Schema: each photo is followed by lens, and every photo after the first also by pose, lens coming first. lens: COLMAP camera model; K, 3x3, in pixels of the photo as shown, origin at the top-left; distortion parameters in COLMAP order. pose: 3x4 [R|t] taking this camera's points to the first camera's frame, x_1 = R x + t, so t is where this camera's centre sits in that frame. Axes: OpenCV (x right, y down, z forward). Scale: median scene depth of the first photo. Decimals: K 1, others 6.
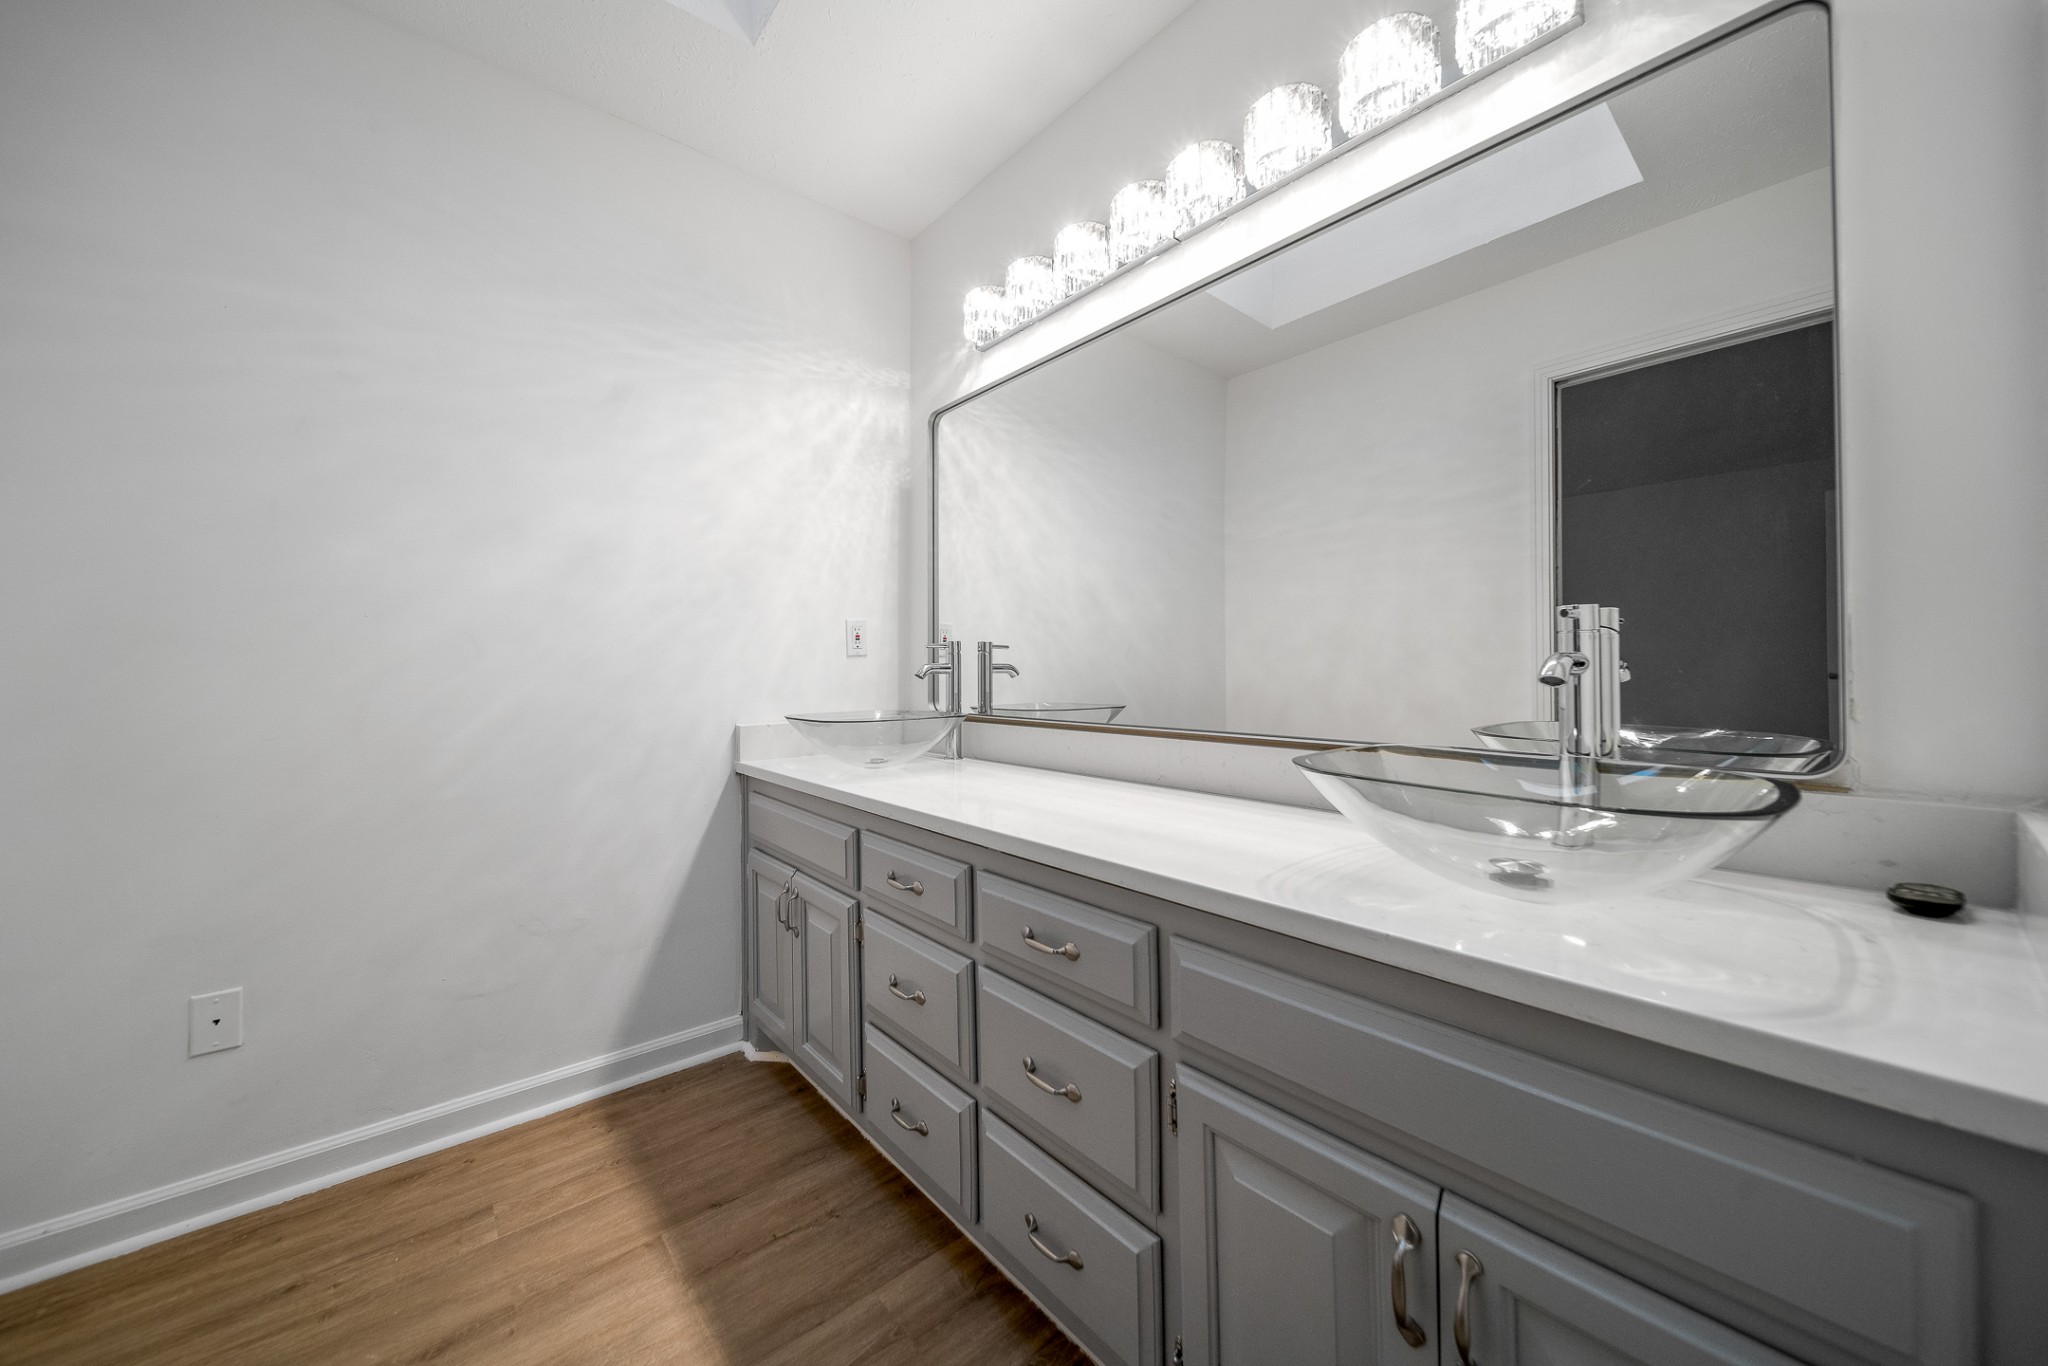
lens RADIAL K [[736.0, 0, 1012.9], [0, 736.0, 661.6], [0, 0, 1]] dist [-0.002791, -0.000587]
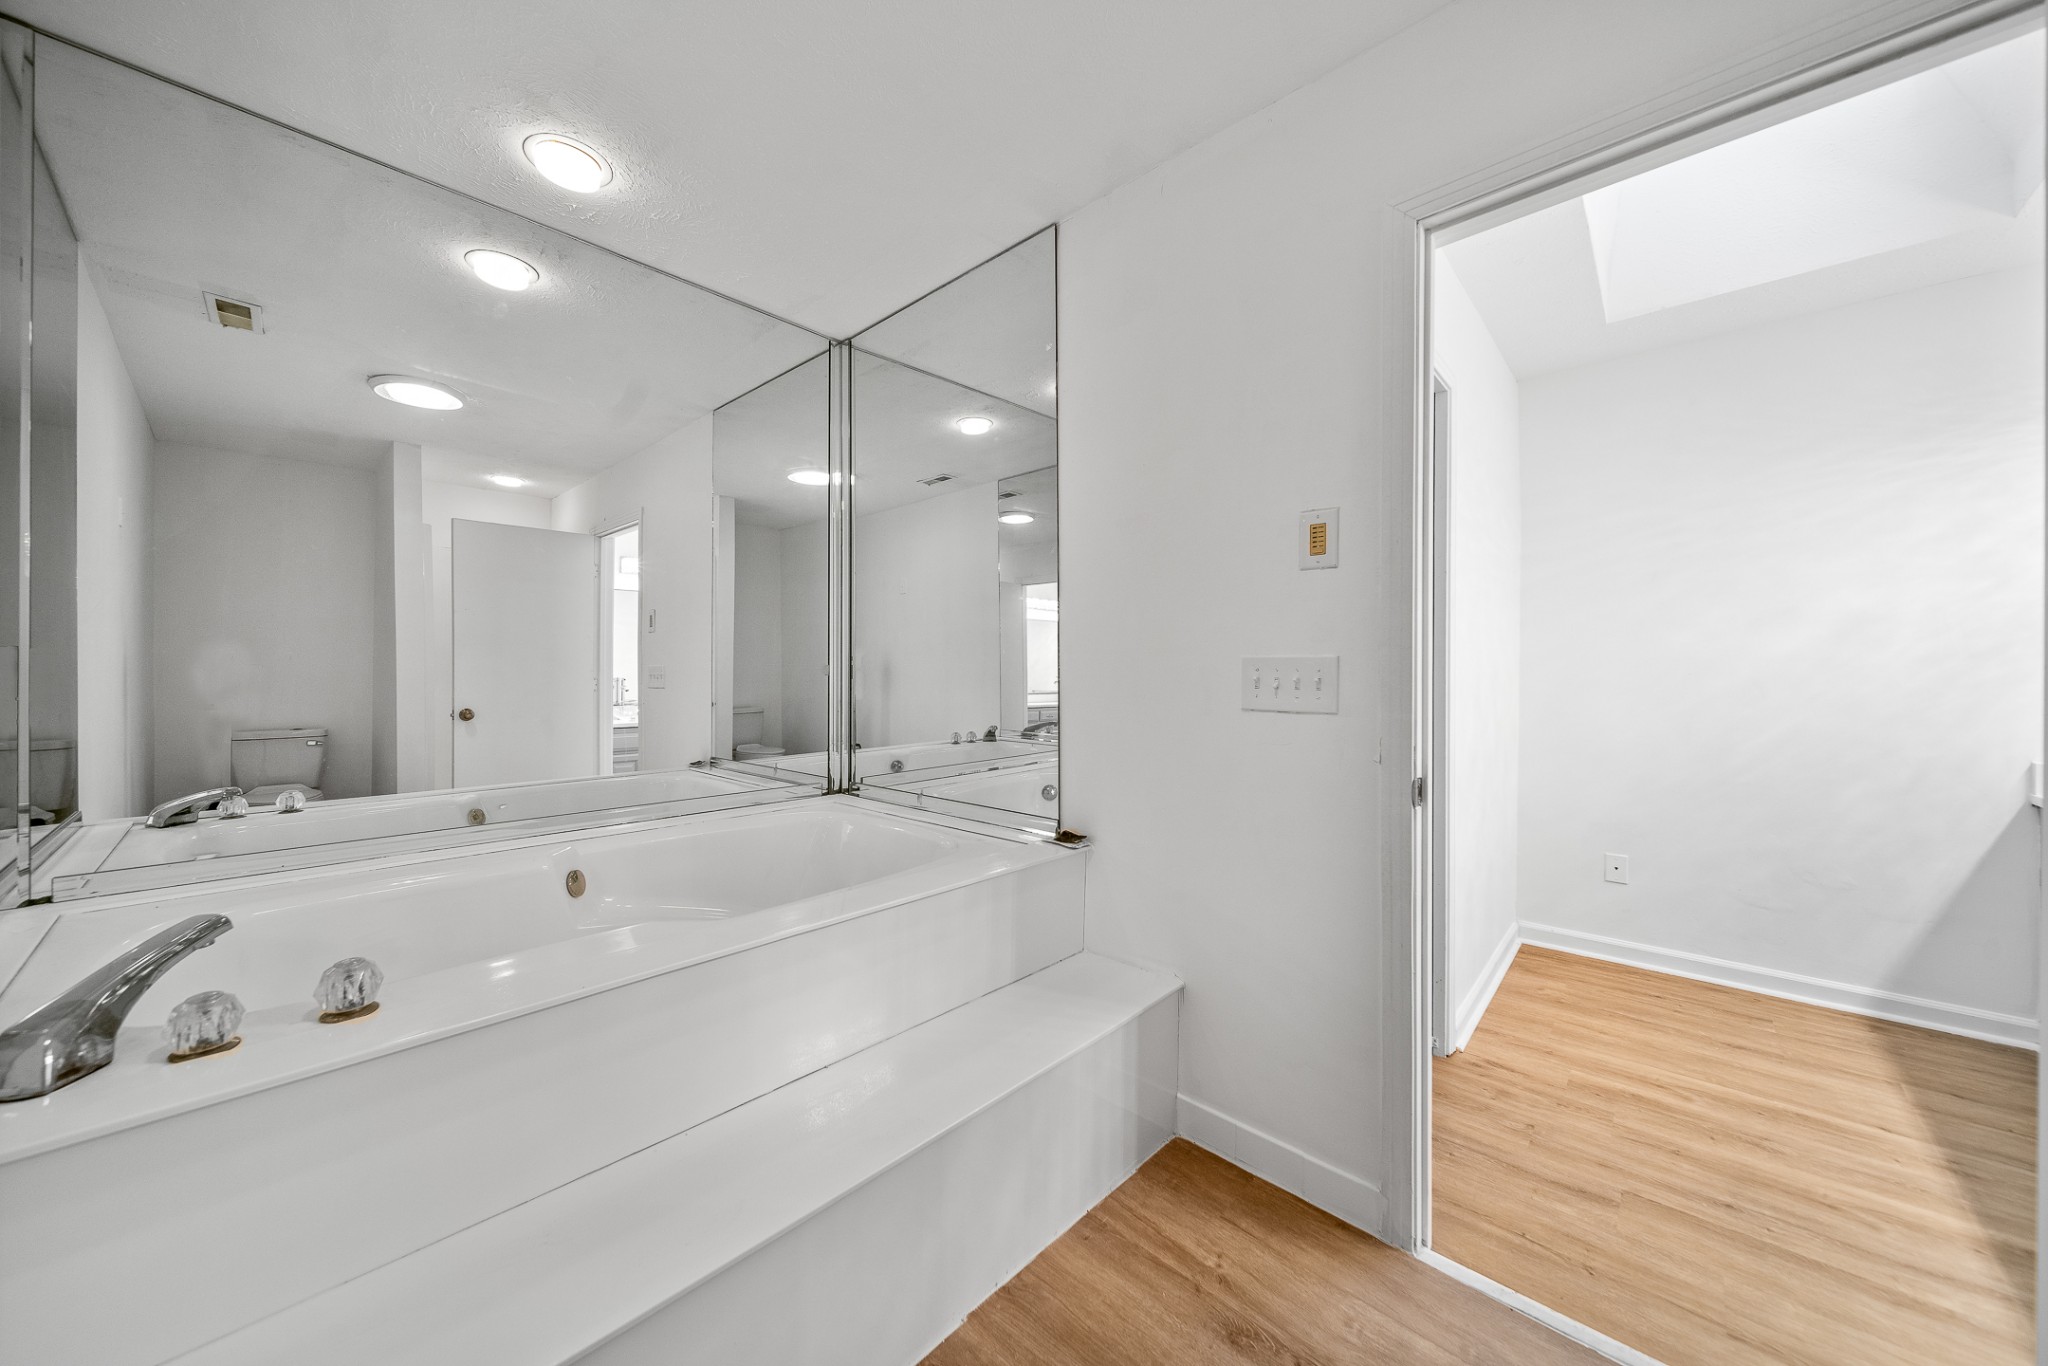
lens RADIAL K [[736.0, 0, 1012.2], [0, 736.0, 674.1], [0, 0, 1]] dist [-0.002791, -0.000587]
pose [[0.133007, 0.007882, -0.991084, 0.577808], [0.003226, 0.999960, 0.008385, -0.062302], [0.991110, -0.004312, 0.132976, -0.765118]]
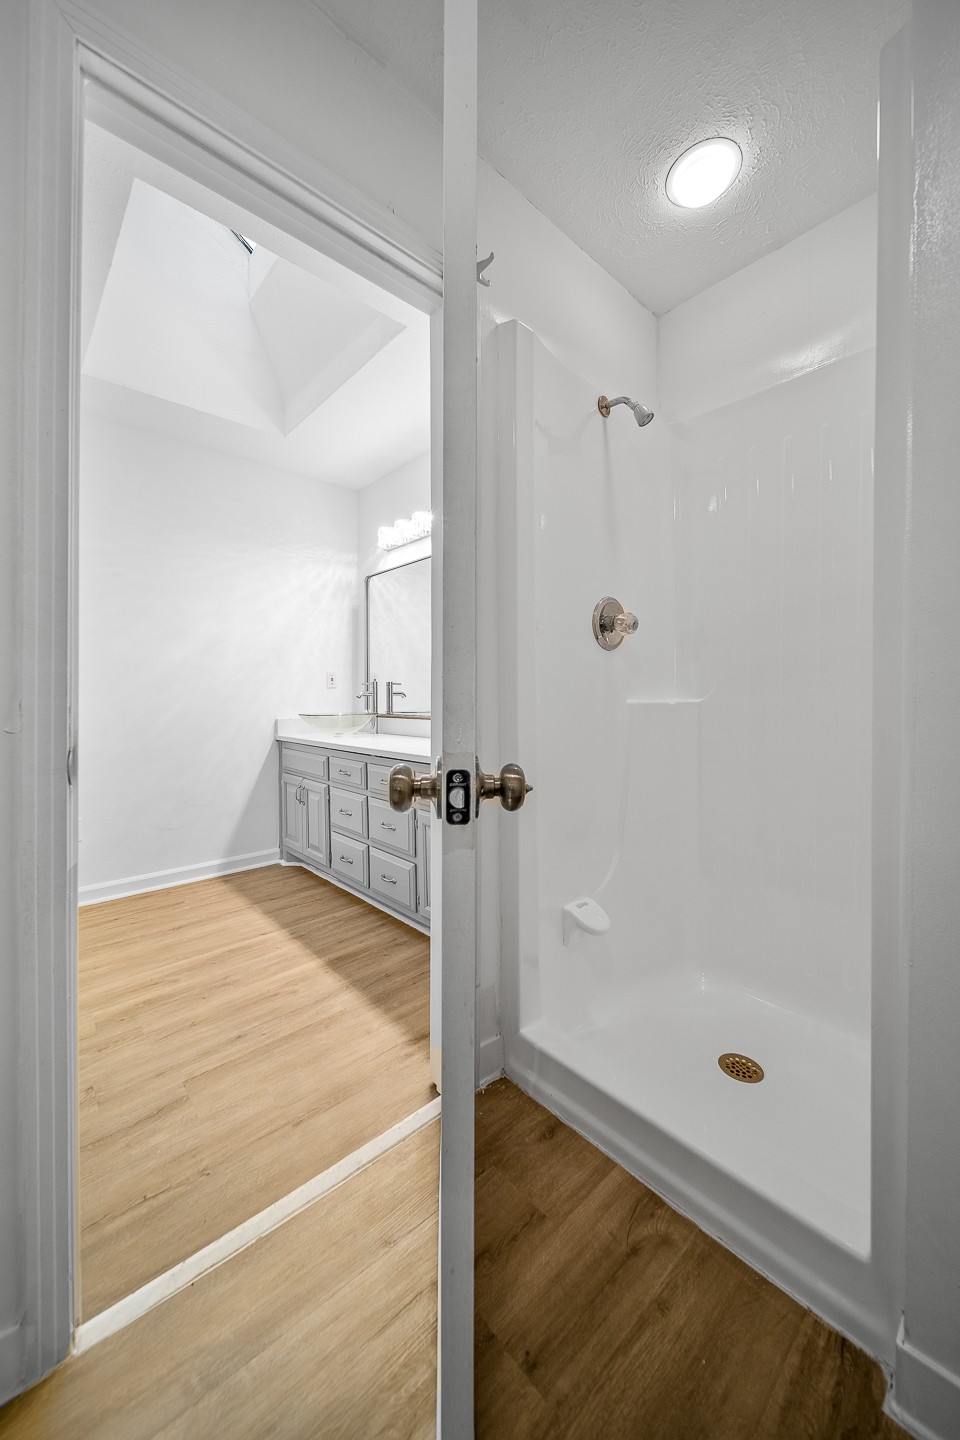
lens RADIAL K [[517.5, 0, 485.6], [0, 517.5, 694.7], [0, 0, 1]] dist [-0.002791, -0.000587]
pose [[0.998517, 0.000326, 0.054437, 0.199320], [-0.000859, 0.999952, 0.009769, -0.003724], [-0.054432, -0.009801, 0.998469, -0.690809]]
